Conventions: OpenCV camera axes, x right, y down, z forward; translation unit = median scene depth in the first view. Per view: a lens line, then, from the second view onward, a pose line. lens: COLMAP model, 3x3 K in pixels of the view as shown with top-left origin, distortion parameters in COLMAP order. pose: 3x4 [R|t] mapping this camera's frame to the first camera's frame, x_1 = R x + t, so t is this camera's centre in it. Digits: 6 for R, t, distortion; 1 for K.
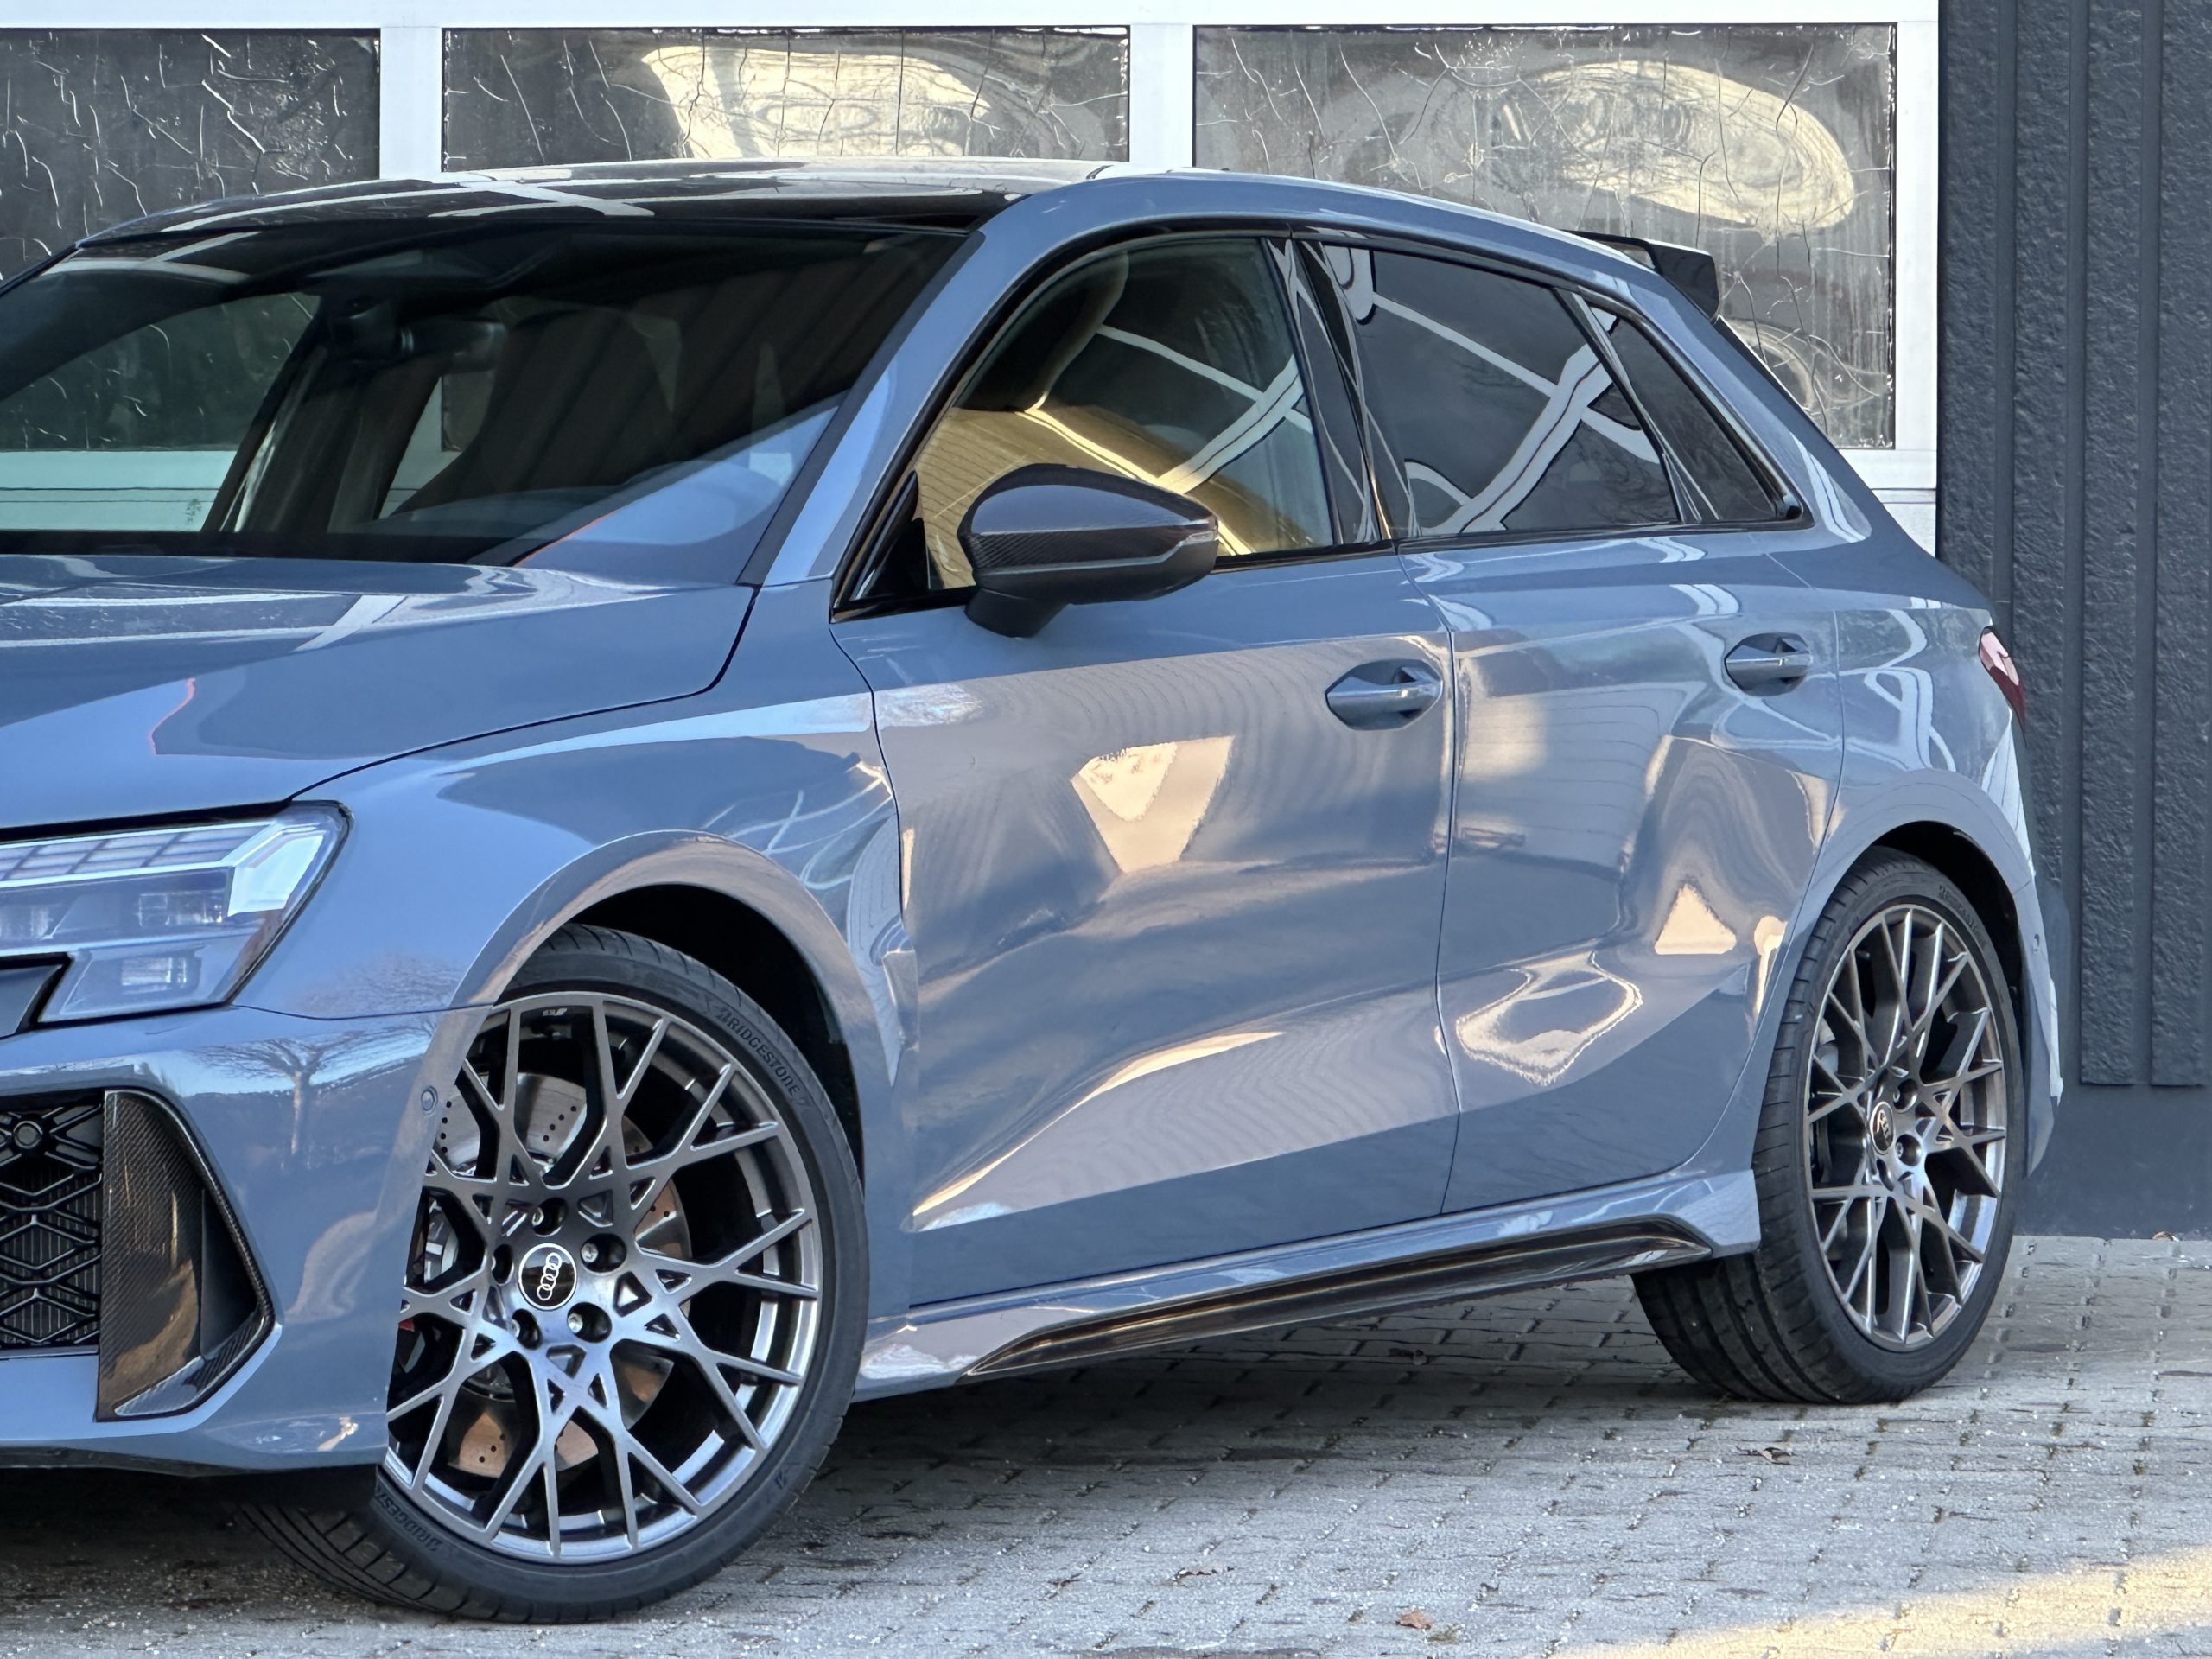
lens RADIAL K [[9151.8, 0, 1103.6], [0, 9151.8, 826.0], [0, 0, 1]] dist [-0.182947, 0.000000]
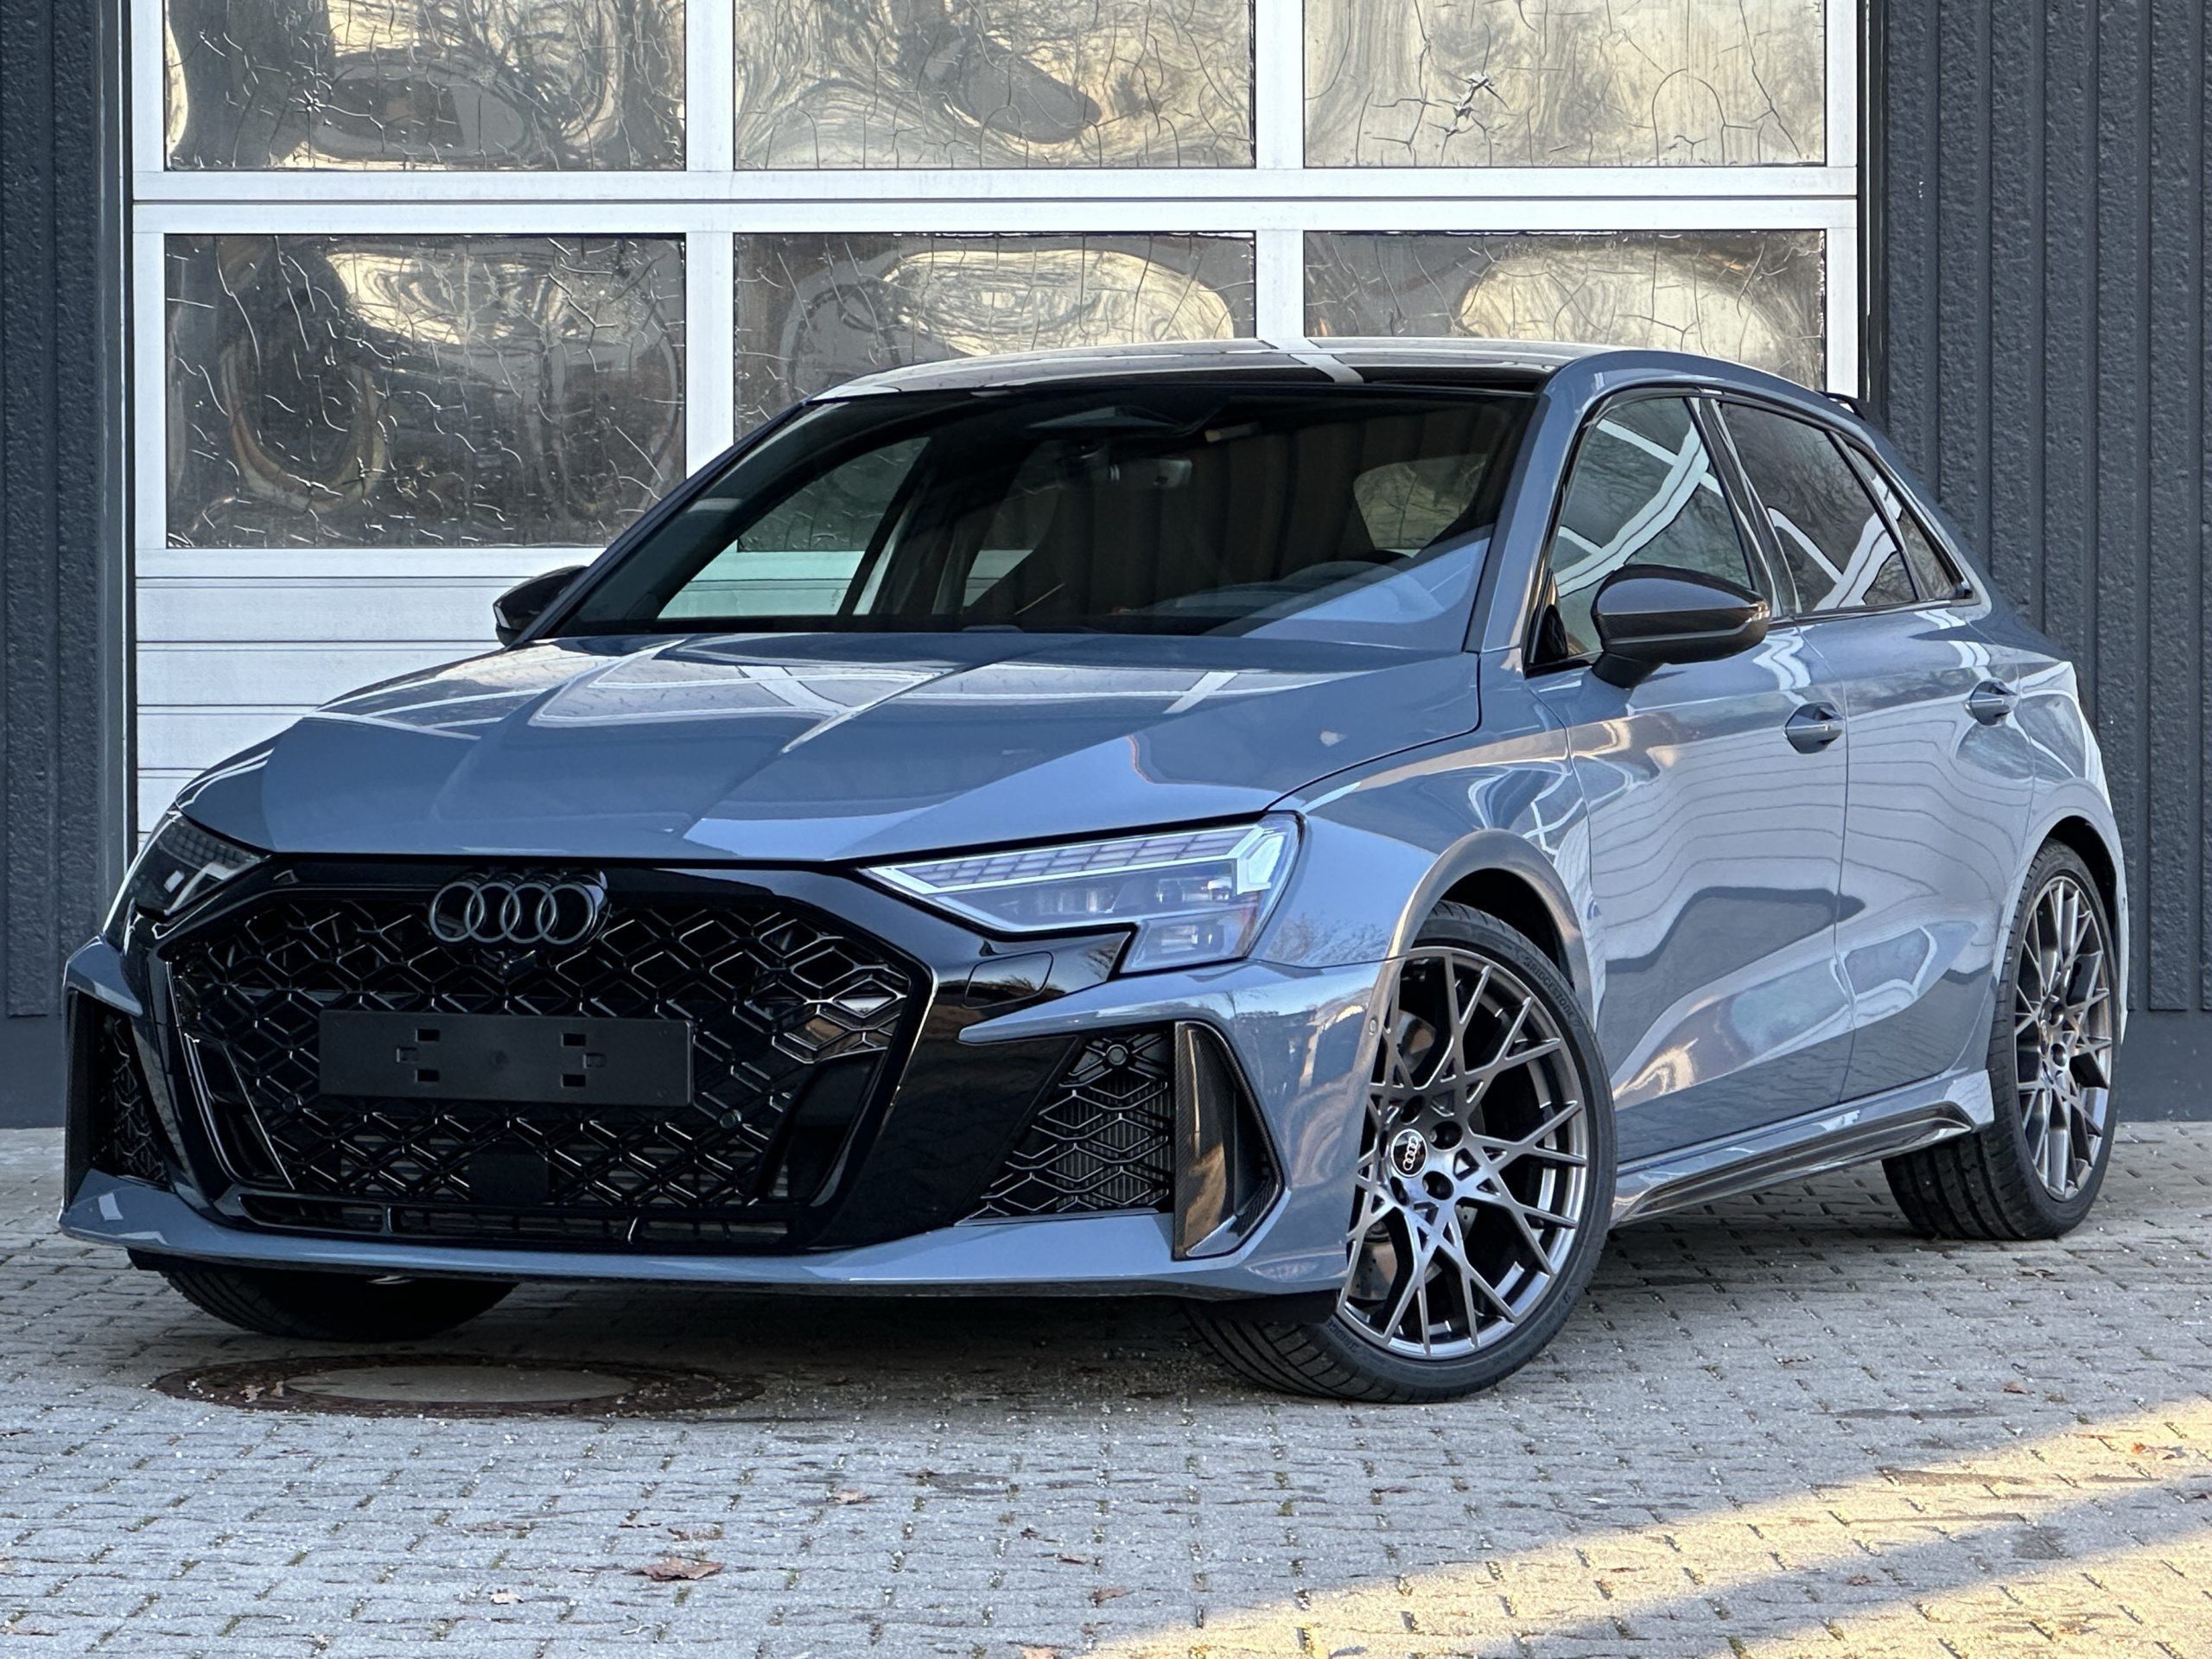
lens RADIAL K [[7240.0, 0, 1116.4], [0, 7240.0, 811.9], [0, 0, 1]] dist [0.058773, 0.000000]
pose [[0.991754, -0.010647, 0.127716, -0.217151], [0.010976, 0.999938, -0.001868, -0.000757], [-0.127688, 0.003254, 0.991809, -0.074582]]
